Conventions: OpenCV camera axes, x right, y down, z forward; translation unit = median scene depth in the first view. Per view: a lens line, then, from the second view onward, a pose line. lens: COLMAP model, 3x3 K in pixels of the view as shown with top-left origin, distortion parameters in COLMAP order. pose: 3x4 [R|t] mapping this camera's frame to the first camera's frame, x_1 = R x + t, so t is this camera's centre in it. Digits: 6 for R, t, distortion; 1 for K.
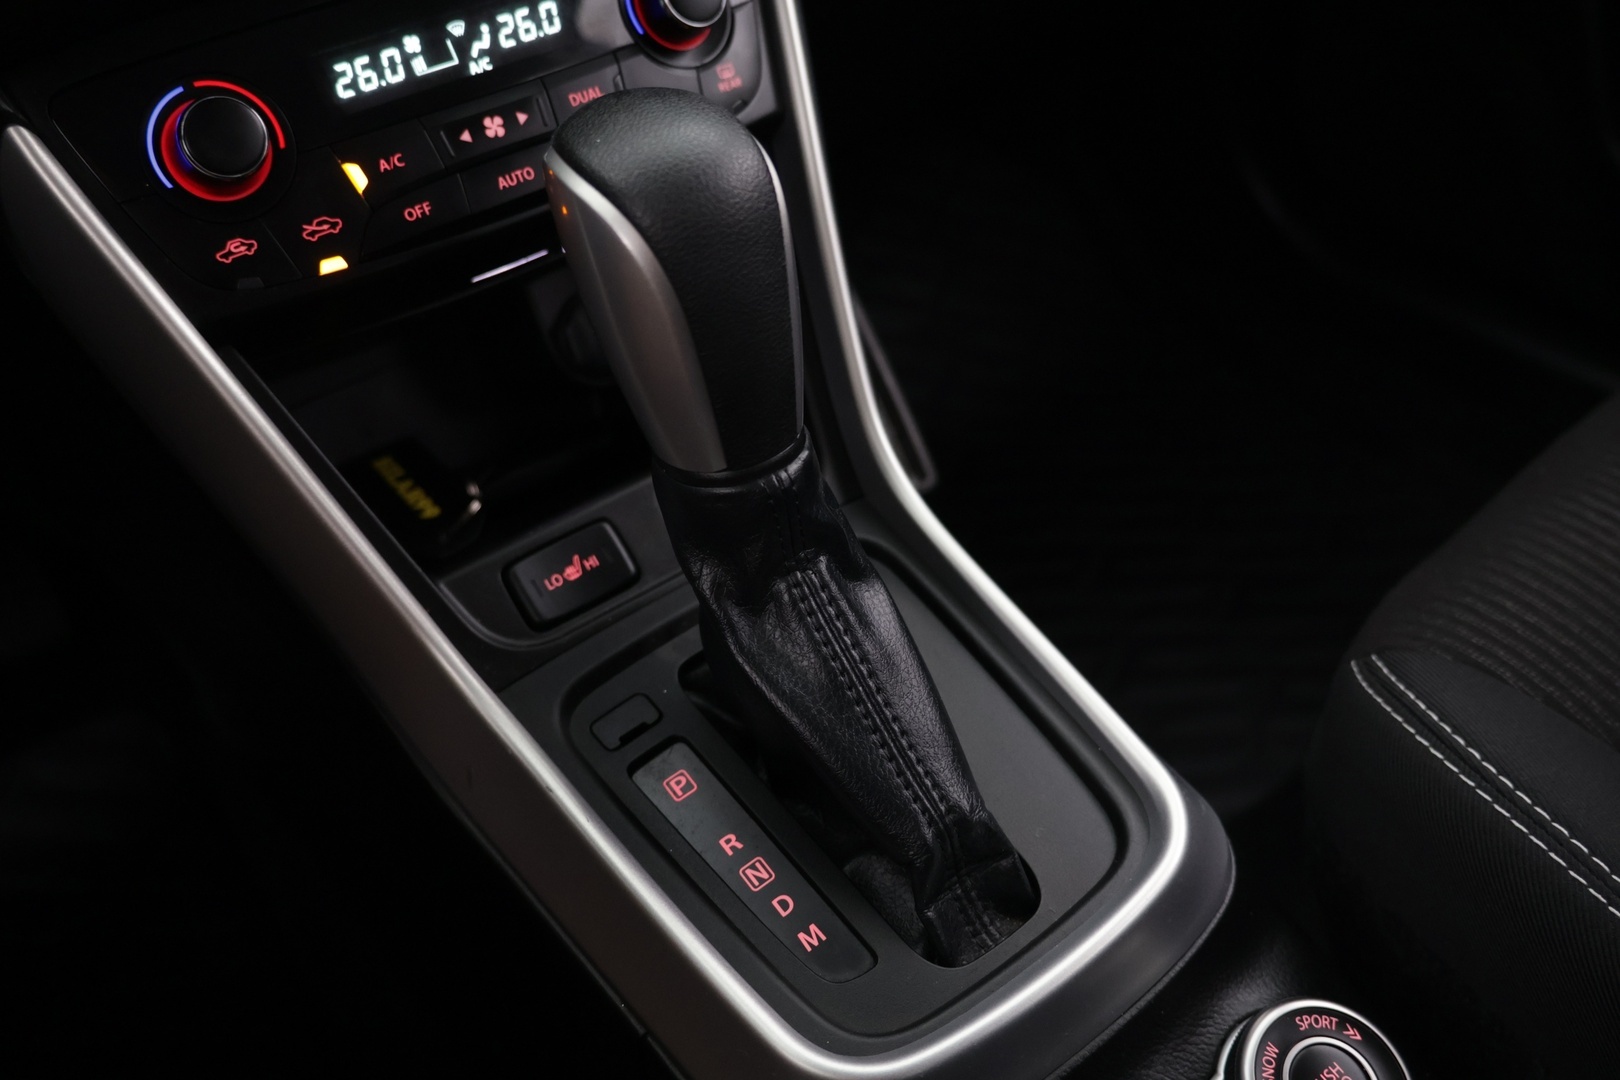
lens RADIAL K [[1357.2, 0, 803.6], [0, 1357.2, 535.5], [0, 0, 1]] dist [-0.035660, 0.045658]
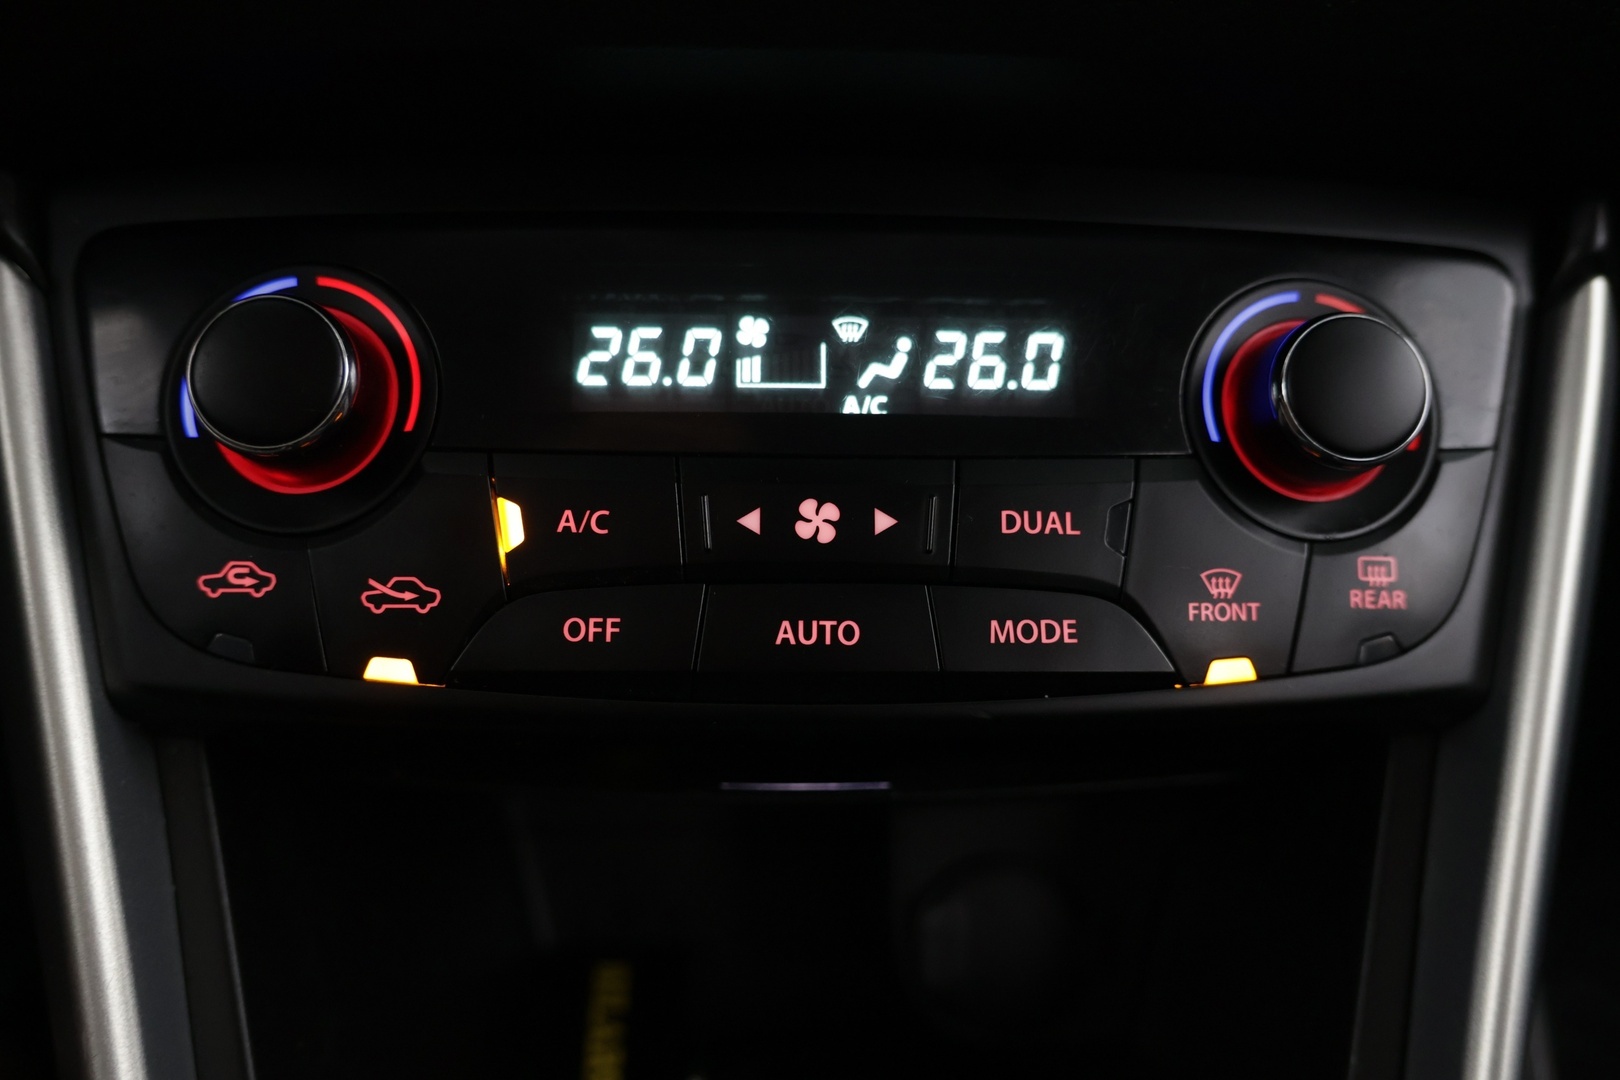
lens RADIAL K [[1357.2, 0, 813.4], [0, 1357.2, 549.1], [0, 0, 1]] dist [-0.035660, 0.045658]
pose [[0.824683, 0.298297, -0.480538, 0.002113], [-0.424202, 0.888168, -0.176666, -0.208718], [0.374099, 0.349539, 0.858995, 0.593362]]
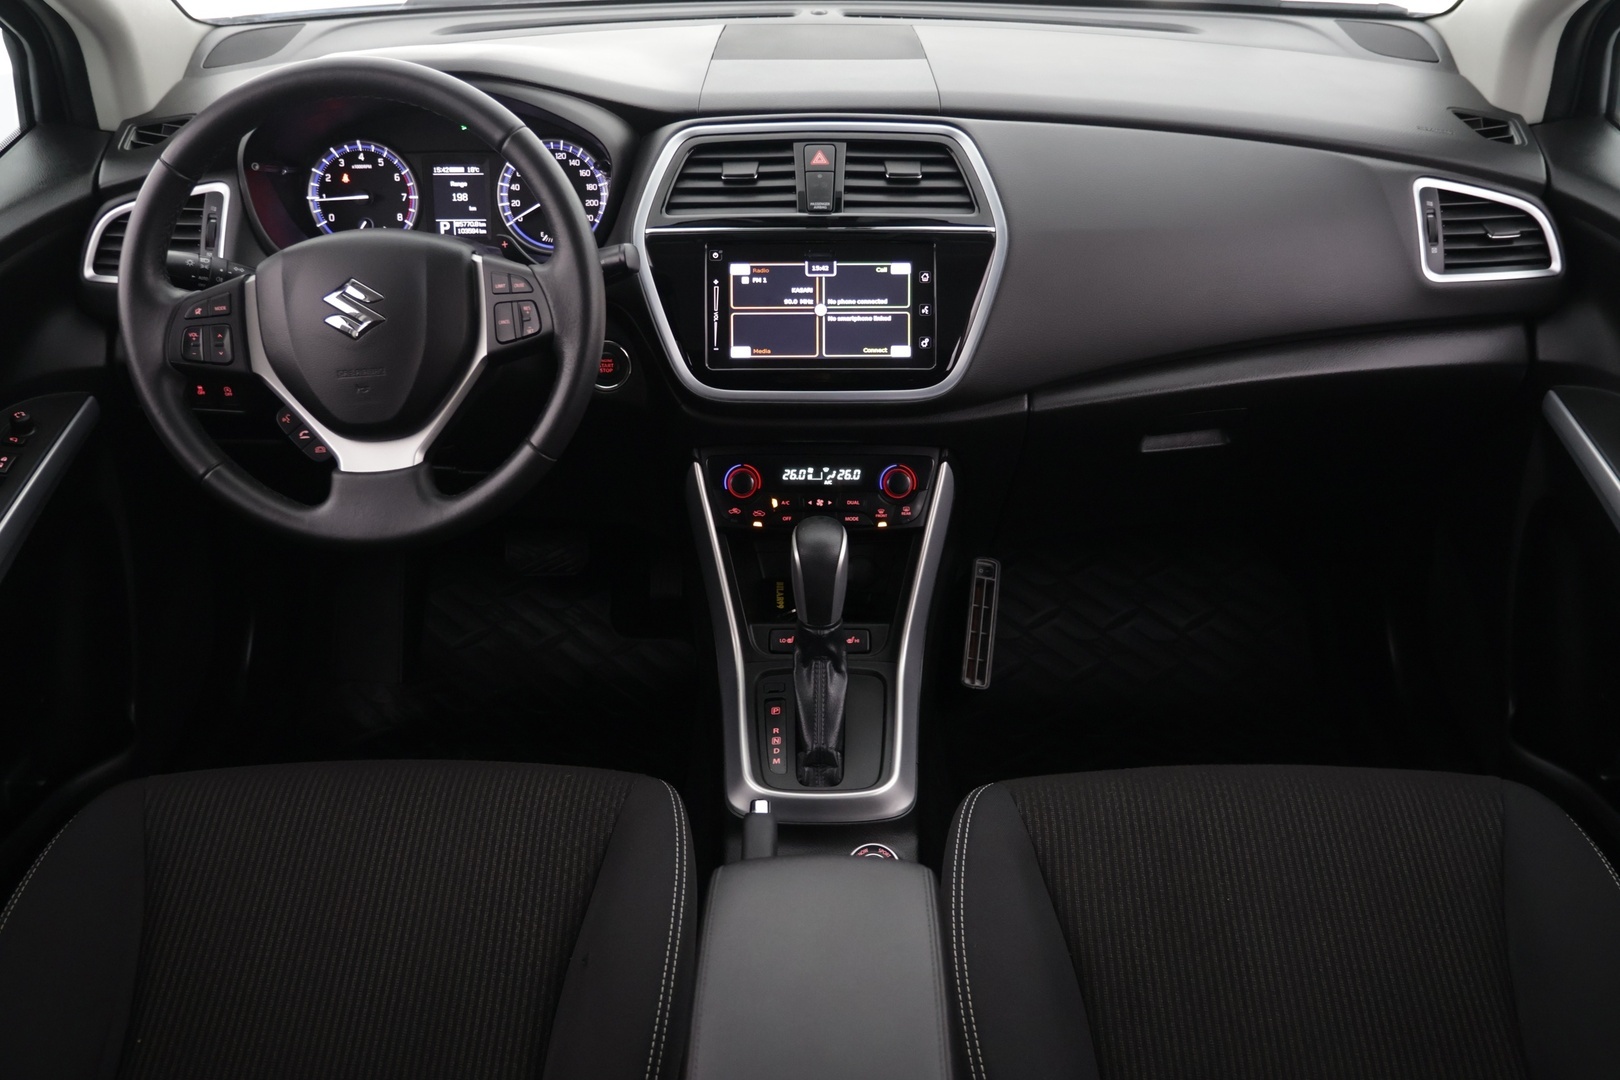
lens RADIAL K [[1357.2, 0, 801.3], [0, 1357.2, 527.1], [0, 0, 1]] dist [-0.035660, 0.045658]
pose [[0.796089, 0.375311, -0.474746, 1.294859], [-0.429328, 0.903129, -0.005959, -0.211224], [0.426520, 0.208566, 0.880102, -1.856950]]
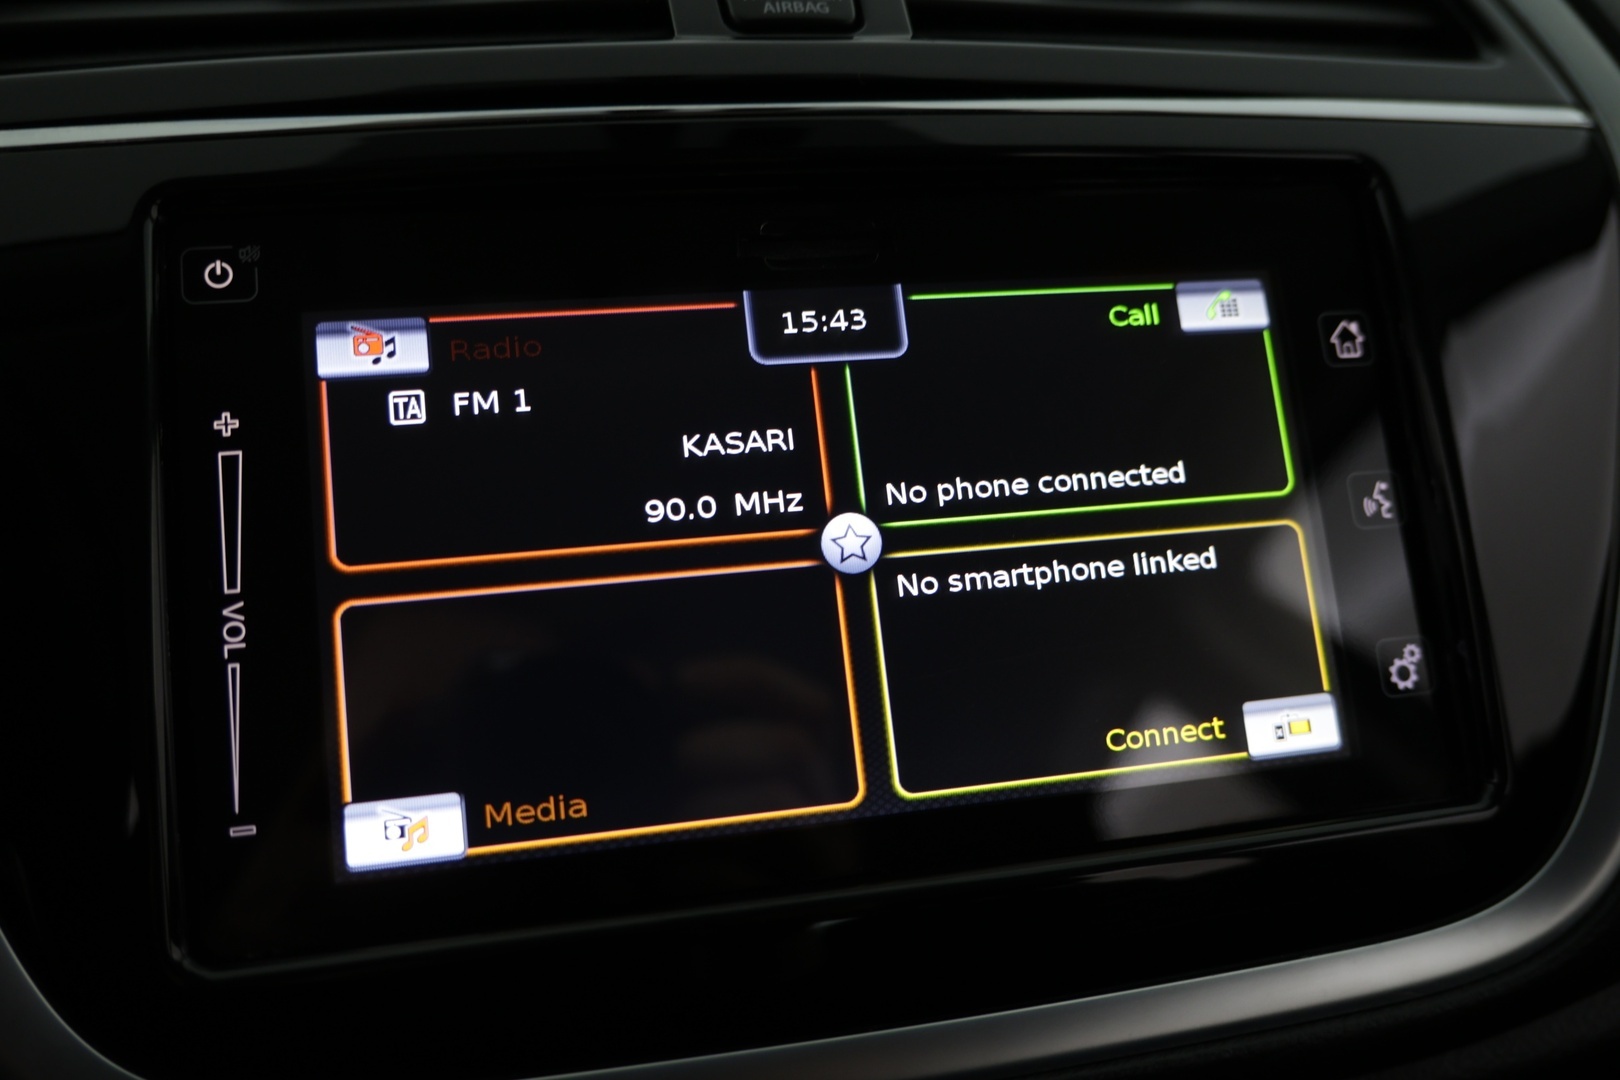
lens RADIAL K [[1357.2, 0, 805.4], [0, 1357.2, 536.0], [0, 0, 1]] dist [-0.035660, 0.045658]
pose [[0.910230, 0.187558, -0.369193, -0.137514], [-0.307689, 0.903006, -0.299847, -0.526374], [0.277145, 0.386526, 0.879653, 0.287390]]
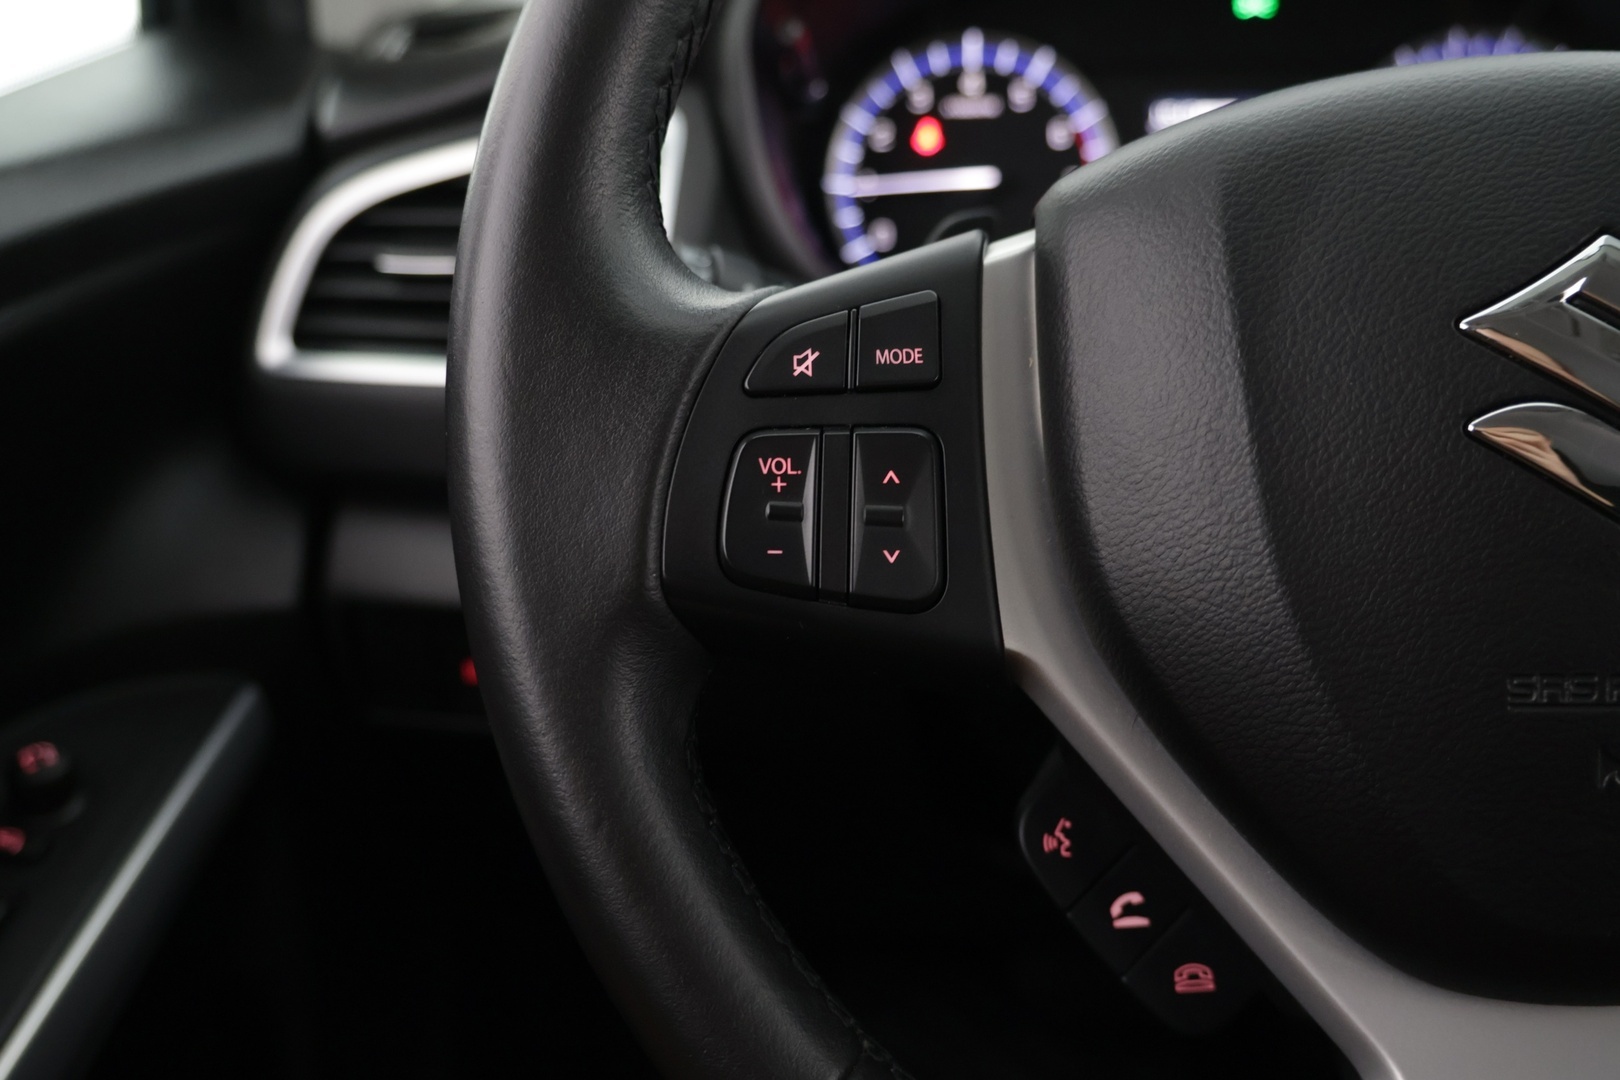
lens RADIAL K [[1357.2, 0, 750.7], [0, 1357.2, 534.3], [0, 0, 1]] dist [-0.035660, 0.045658]
pose [[0.738048, 0.301598, -0.603593, -0.775753], [-0.461295, 0.878376, -0.125153, 0.055140], [0.492435, 0.370803, 0.787409, -0.517643]]
